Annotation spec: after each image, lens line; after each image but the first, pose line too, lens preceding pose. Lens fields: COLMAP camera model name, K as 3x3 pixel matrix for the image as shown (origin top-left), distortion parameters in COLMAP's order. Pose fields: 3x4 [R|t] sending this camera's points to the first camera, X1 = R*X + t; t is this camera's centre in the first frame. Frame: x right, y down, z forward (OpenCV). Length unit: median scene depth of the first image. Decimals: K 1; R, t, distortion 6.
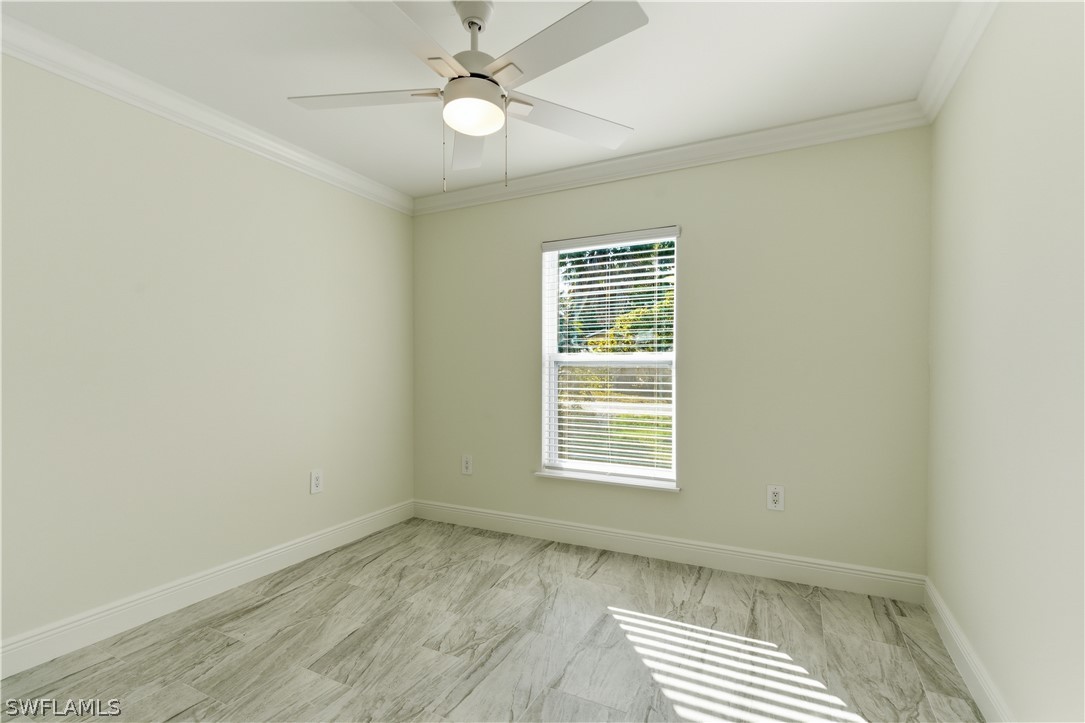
lens RADIAL K [[493.1, 0, 539.5], [0, 493.1, 363.9], [0, 0, 1]] dist [0.002801, -0.000600]
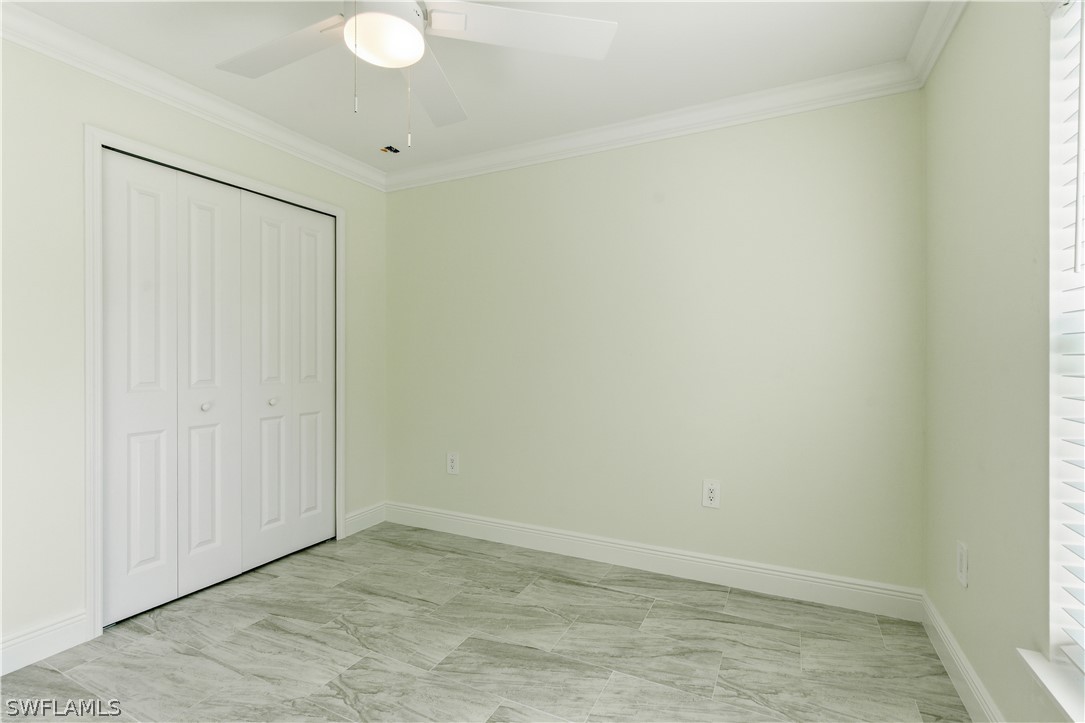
lens RADIAL K [[493.1, 0, 541.1], [0, 493.1, 362.7], [0, 0, 1]] dist [0.002801, -0.000600]
pose [[0.021968, 0.010613, -0.999702, 0.445586], [0.008681, 0.999904, 0.010806, 0.007922], [0.999721, -0.008916, 0.021874, 0.849120]]
